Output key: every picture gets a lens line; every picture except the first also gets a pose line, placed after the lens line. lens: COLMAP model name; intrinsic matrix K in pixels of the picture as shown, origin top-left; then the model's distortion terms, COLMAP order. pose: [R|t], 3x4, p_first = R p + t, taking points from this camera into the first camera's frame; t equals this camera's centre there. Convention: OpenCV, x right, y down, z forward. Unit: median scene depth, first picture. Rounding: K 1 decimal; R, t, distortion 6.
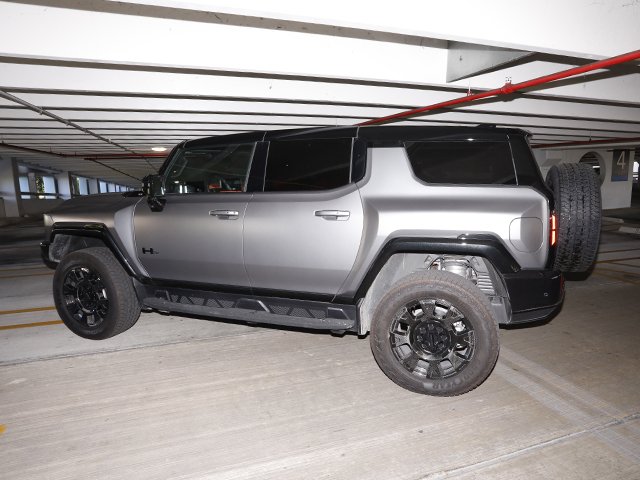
lens RADIAL K [[421.8, 0, 334.7], [0, 421.8, 239.8], [0, 0, 1]] dist [-0.063088, 0.039110]
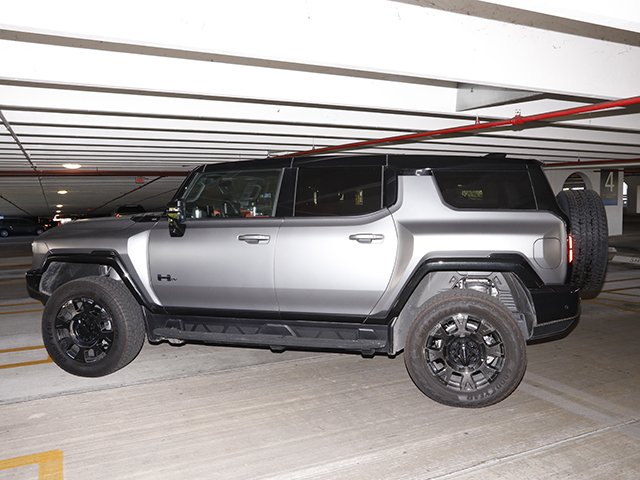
lens RADIAL K [[532.0, 0, 320.0], [0, 532.0, 240.0], [0, 0, 1]] dist [-0.013894, 0.004926]
pose [[0.994383, -0.005961, 0.105674, -0.250579], [0.013844, 0.997160, -0.074027, 0.040695], [-0.104932, 0.075074, 0.991642, -0.297631]]
